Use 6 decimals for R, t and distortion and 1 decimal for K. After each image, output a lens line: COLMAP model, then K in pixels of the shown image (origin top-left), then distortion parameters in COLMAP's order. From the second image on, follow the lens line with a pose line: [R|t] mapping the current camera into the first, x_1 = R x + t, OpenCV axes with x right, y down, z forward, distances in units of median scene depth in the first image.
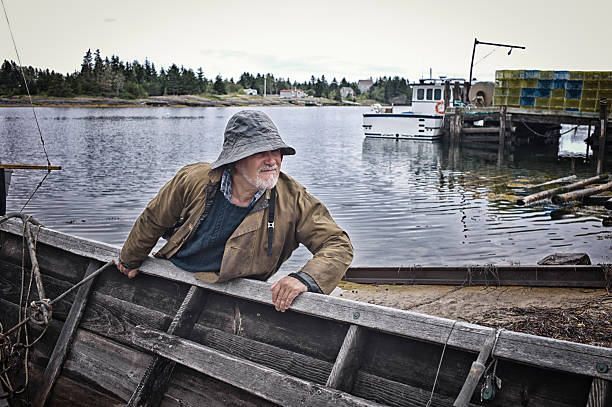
lens RADIAL K [[645.0, 0, 306.0], [0, 645.0, 203.5], [0, 0, 1]] dist [0.010272, 0.006237]
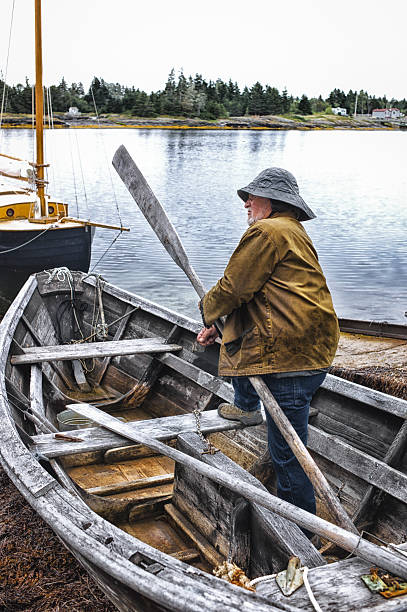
lens RADIAL K [[789.2, 0, 203.5], [0, 789.2, 306.0], [0, 0, 1]] dist [0.033188, 0.020673]
pose [[0.955506, 0.089509, -0.281063, 0.075488], [-0.056377, 0.990699, 0.123844, -0.030121], [0.289534, -0.102488, 0.951665, -0.161430]]
